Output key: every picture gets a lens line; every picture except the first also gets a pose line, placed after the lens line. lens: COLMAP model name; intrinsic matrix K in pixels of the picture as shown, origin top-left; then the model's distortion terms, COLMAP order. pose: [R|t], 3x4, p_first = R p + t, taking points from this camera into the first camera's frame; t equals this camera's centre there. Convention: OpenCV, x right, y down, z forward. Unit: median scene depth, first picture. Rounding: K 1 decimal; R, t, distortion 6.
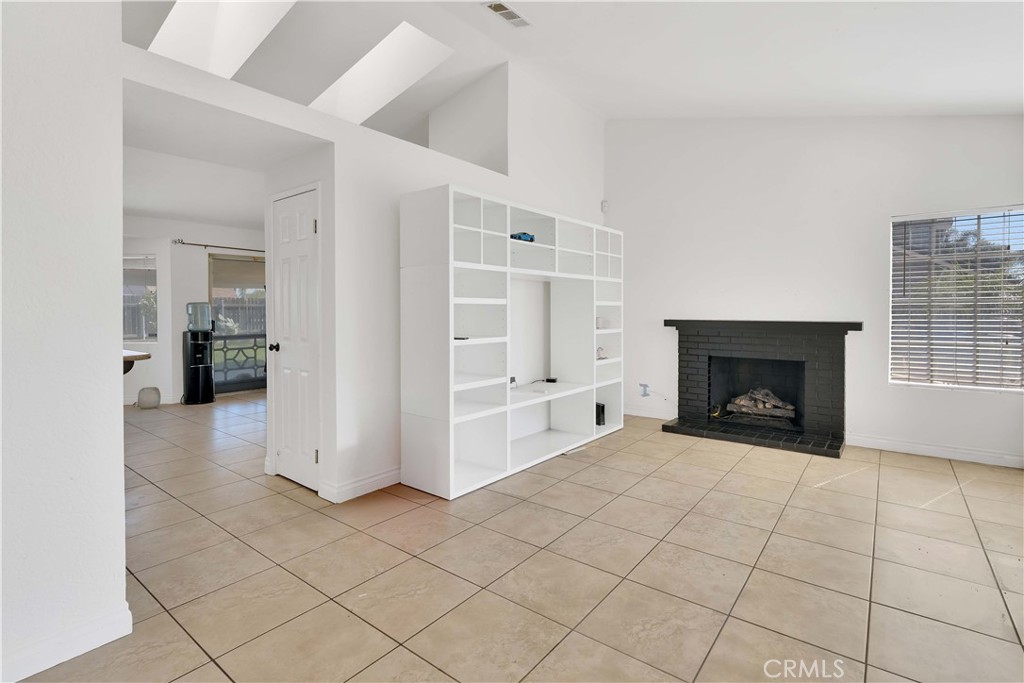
lens RADIAL K [[489.1, 0, 511.6], [0, 489.1, 314.2], [0, 0, 1]] dist [-0.000258, 0.000050]
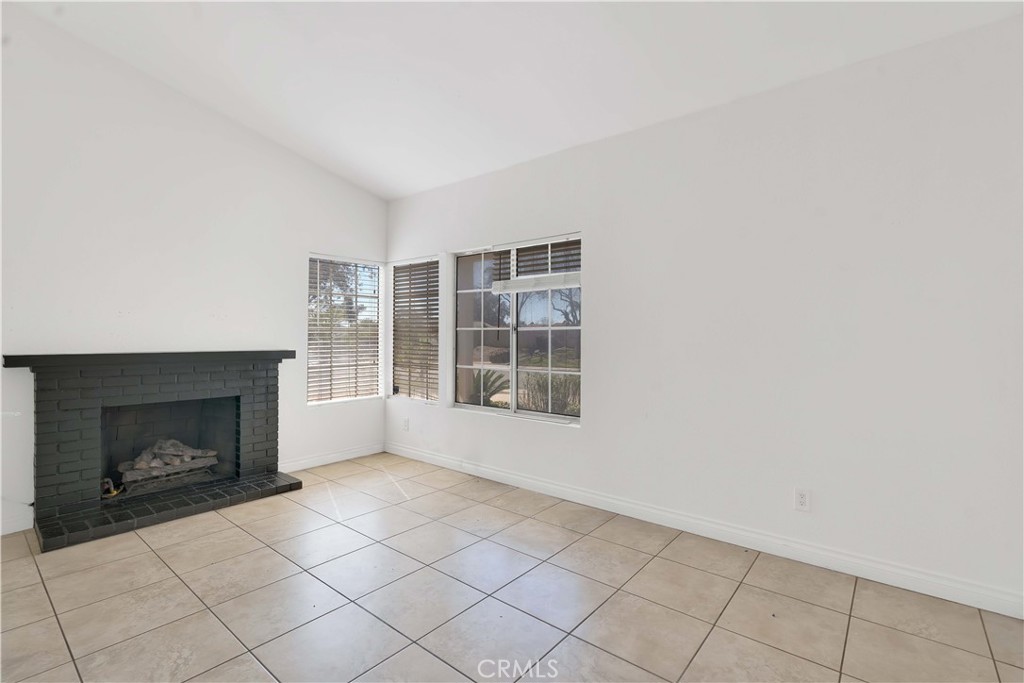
lens RADIAL K [[471.8, 0, 512.0], [0, 471.8, 341.5], [0, 0, 1]] dist [-0.001793, -0.000390]
pose [[0.028207, -0.004694, 0.999591, -0.224149], [0.012089, 0.999917, 0.004355, 0.000162], [-0.999529, 0.011961, 0.028261, 0.451909]]
